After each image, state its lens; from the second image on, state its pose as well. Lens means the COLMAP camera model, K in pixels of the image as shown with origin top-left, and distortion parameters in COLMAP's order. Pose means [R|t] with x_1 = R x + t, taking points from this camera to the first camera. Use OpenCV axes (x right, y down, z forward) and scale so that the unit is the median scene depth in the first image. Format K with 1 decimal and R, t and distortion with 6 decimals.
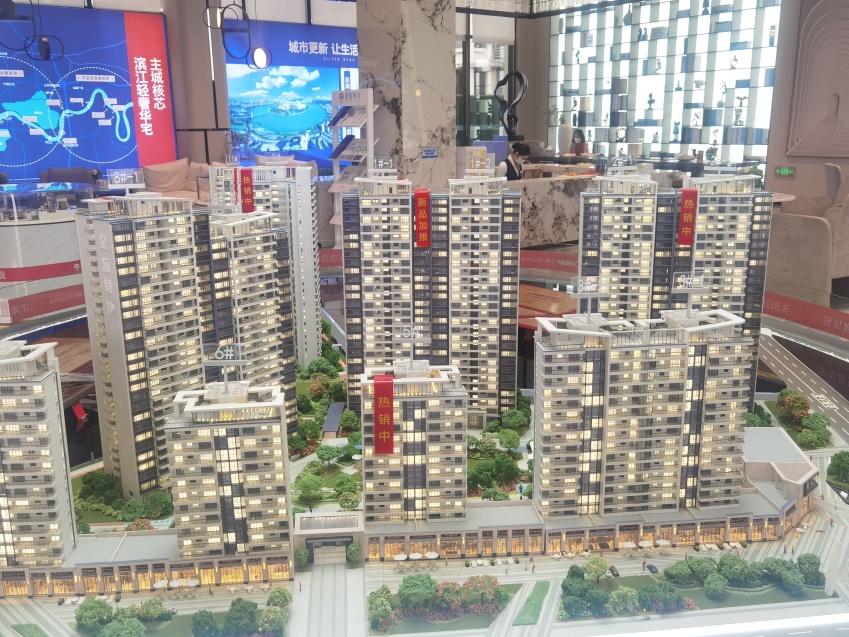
lens RADIAL K [[763.0, 0, 422.9], [0, 763.0, 322.8], [0, 0, 1]] dist [0.008824, 0.035209]
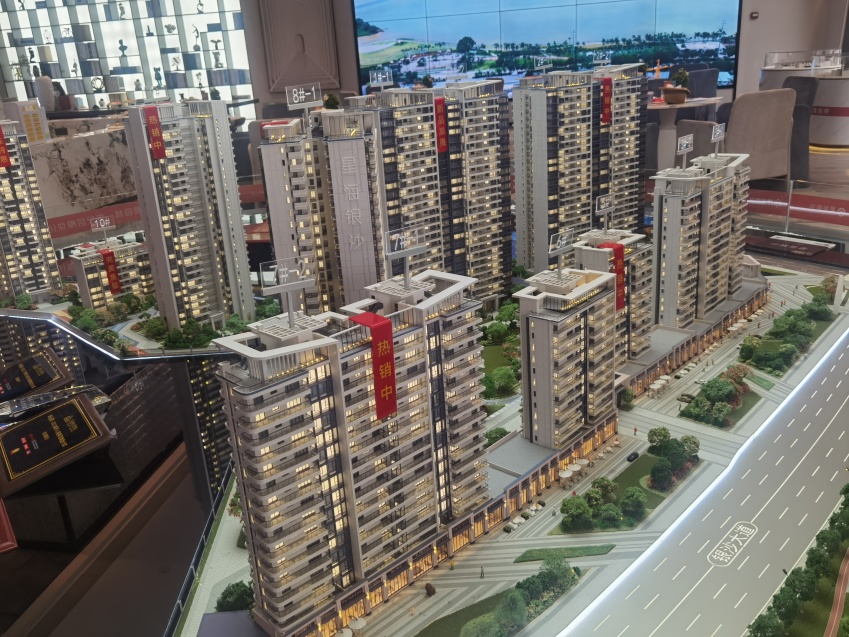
lens RADIAL K [[745.8, 0, 423.8], [0, 745.8, 310.1], [0, 0, 1]] dist [0.004838, 0.024854]
pose [[0.752524, -0.255779, 0.606865, -0.408823], [0.224288, 0.965947, 0.129002, -0.016388], [-0.619195, 0.039035, 0.784266, 0.129869]]
